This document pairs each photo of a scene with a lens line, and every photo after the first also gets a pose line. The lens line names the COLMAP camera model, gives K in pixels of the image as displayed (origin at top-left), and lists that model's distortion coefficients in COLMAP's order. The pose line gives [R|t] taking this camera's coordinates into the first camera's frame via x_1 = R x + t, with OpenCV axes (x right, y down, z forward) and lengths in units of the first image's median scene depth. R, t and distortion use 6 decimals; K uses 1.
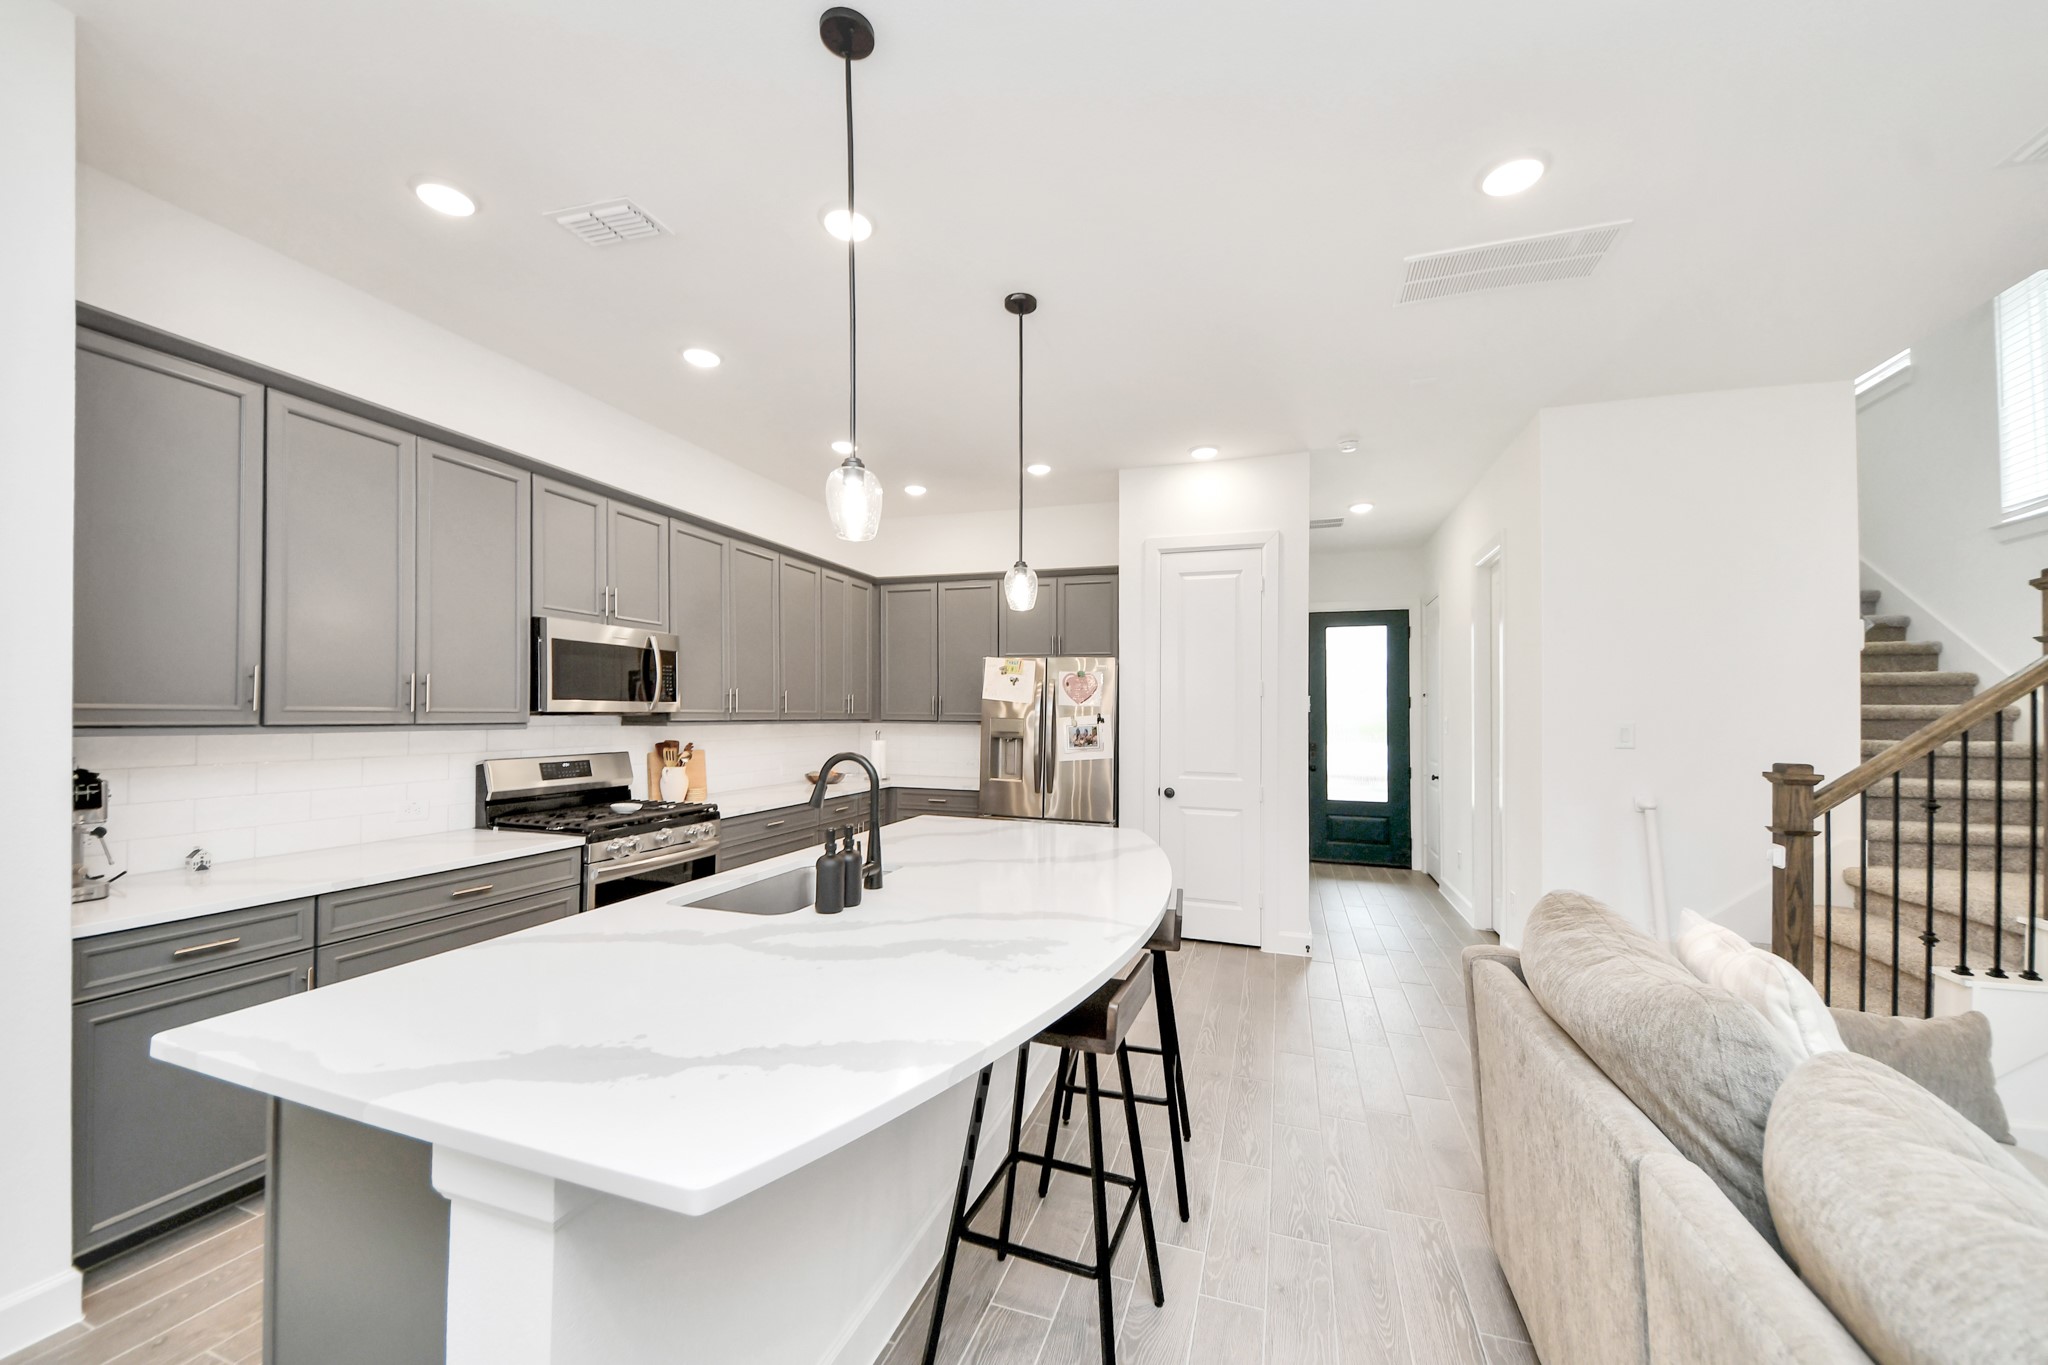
lens RADIAL K [[754.4, 0, 1029.4], [0, 754.4, 709.6], [0, 0, 1]] dist [0.020263, -0.014644]
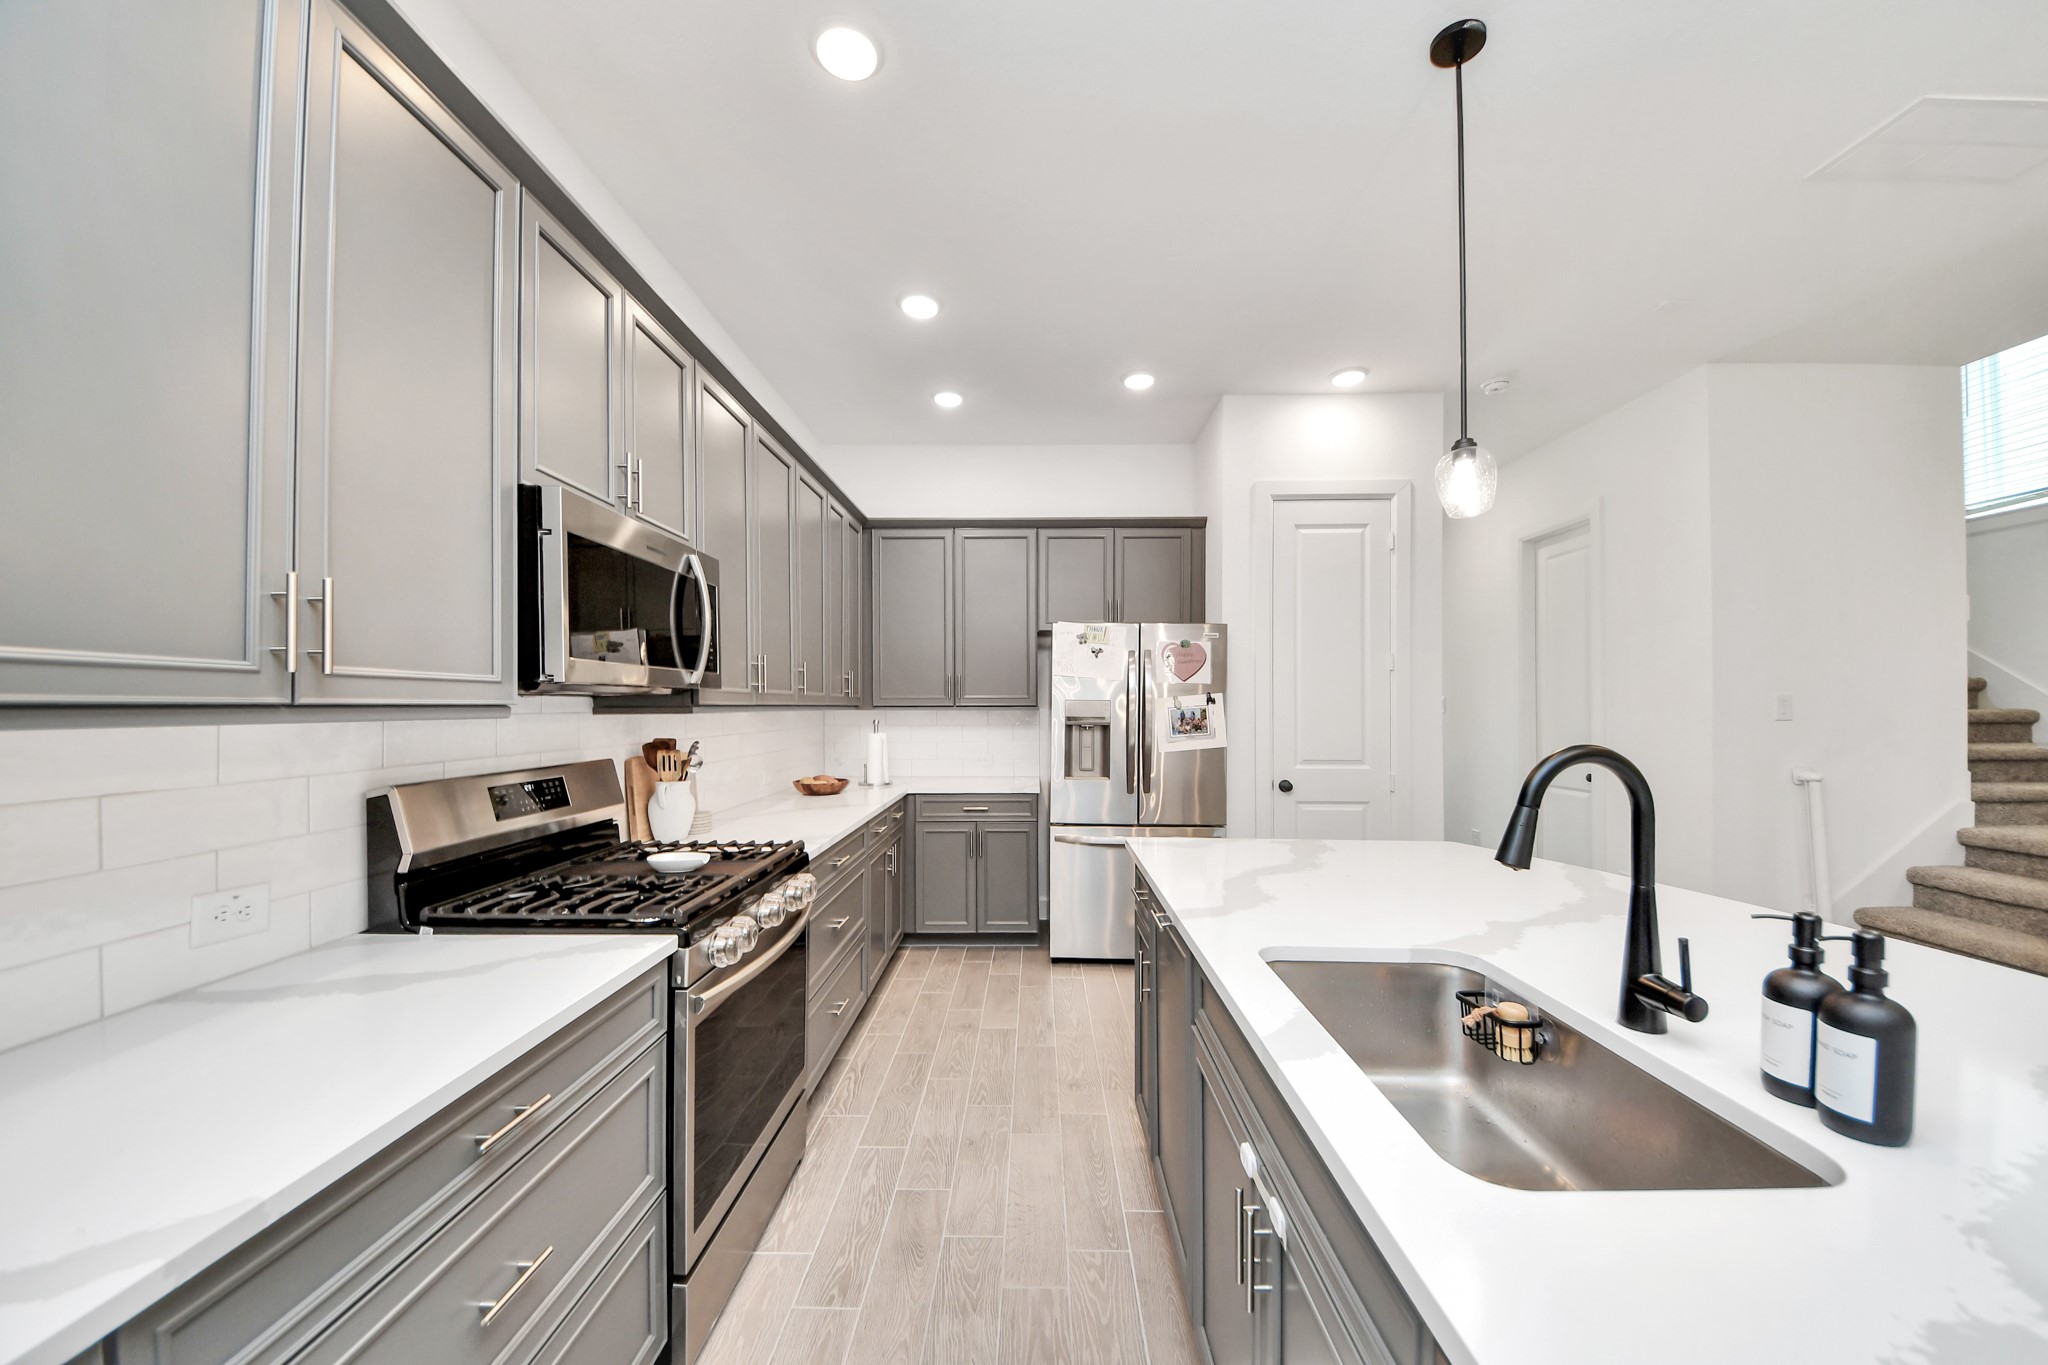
lens RADIAL K [[729.3, 0, 1028.4], [0, 729.3, 697.4], [0, 0, 1]] dist [0.037305, -0.023265]
pose [[0.957031, -0.008408, 0.289863, -0.400681], [0.009972, 0.999943, -0.003920, 0.014531], [-0.289813, 0.006642, 0.957060, 0.380133]]
